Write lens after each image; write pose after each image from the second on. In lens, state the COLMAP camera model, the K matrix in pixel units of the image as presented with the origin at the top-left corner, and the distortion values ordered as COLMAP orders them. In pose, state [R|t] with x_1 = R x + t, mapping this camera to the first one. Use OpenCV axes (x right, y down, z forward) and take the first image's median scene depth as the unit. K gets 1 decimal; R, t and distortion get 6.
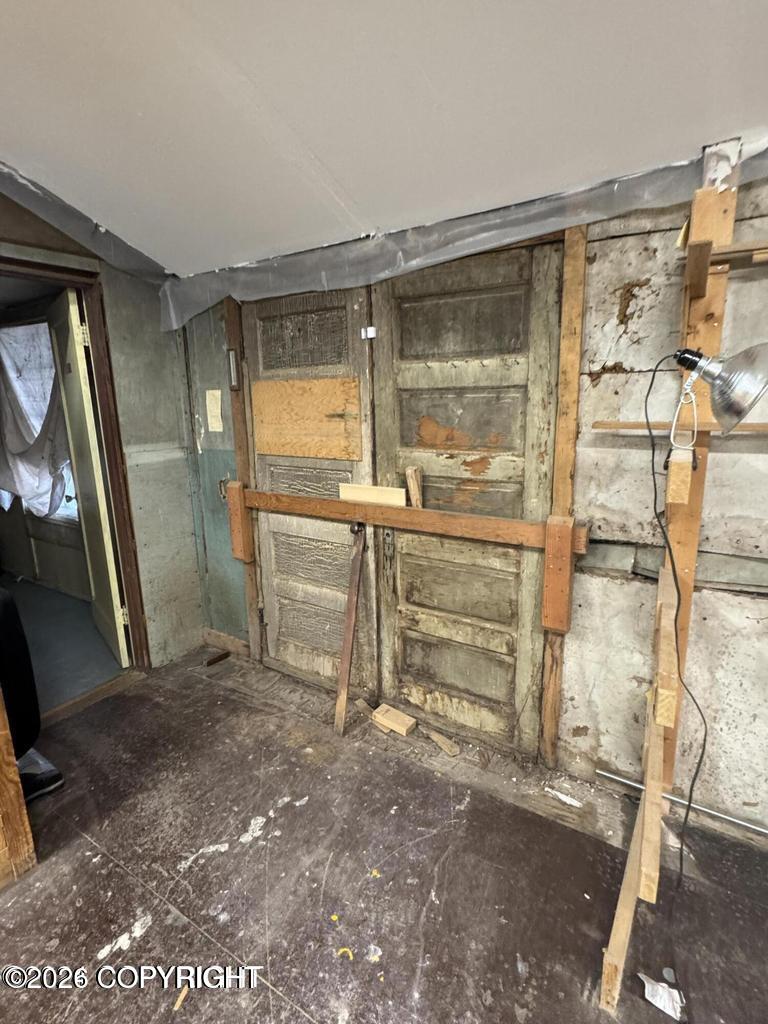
lens RADIAL K [[528.1, 0, 385.4], [0, 528.1, 512.2], [0, 0, 1]] dist [0.001529, -0.000411]
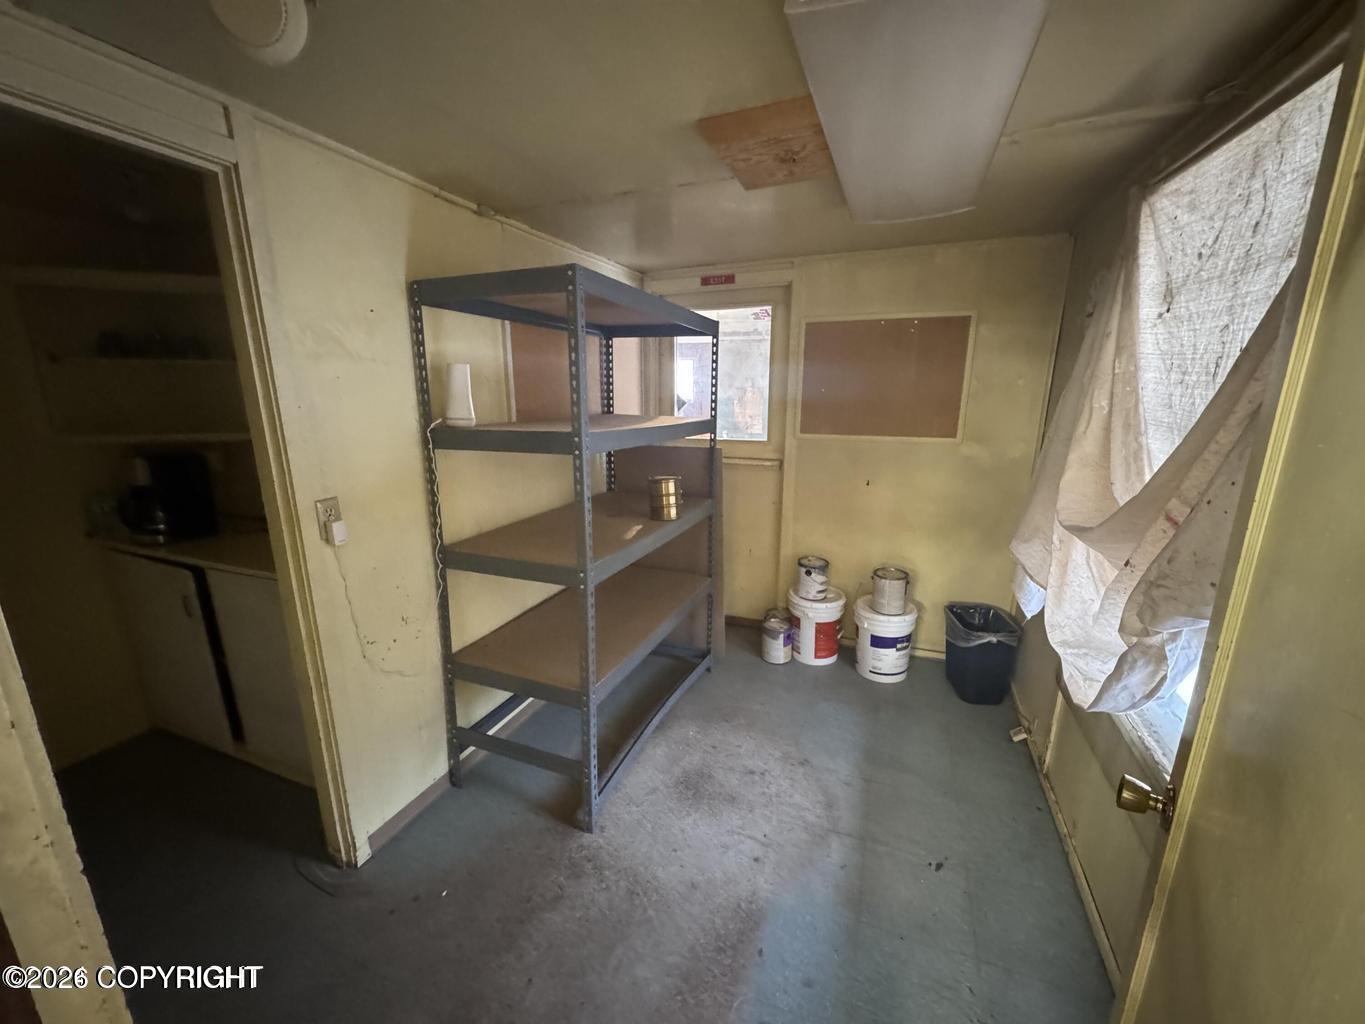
lens RADIAL K [[537.0, 0, 682.2], [0, 537.0, 517.5], [0, 0, 1]] dist [-0.006582, 0.000279]
pose [[0.205263, 0.254190, -0.945121, -0.384788], [-0.222596, 0.952501, 0.207830, -0.126963], [0.953057, 0.167721, 0.252095, 0.625235]]
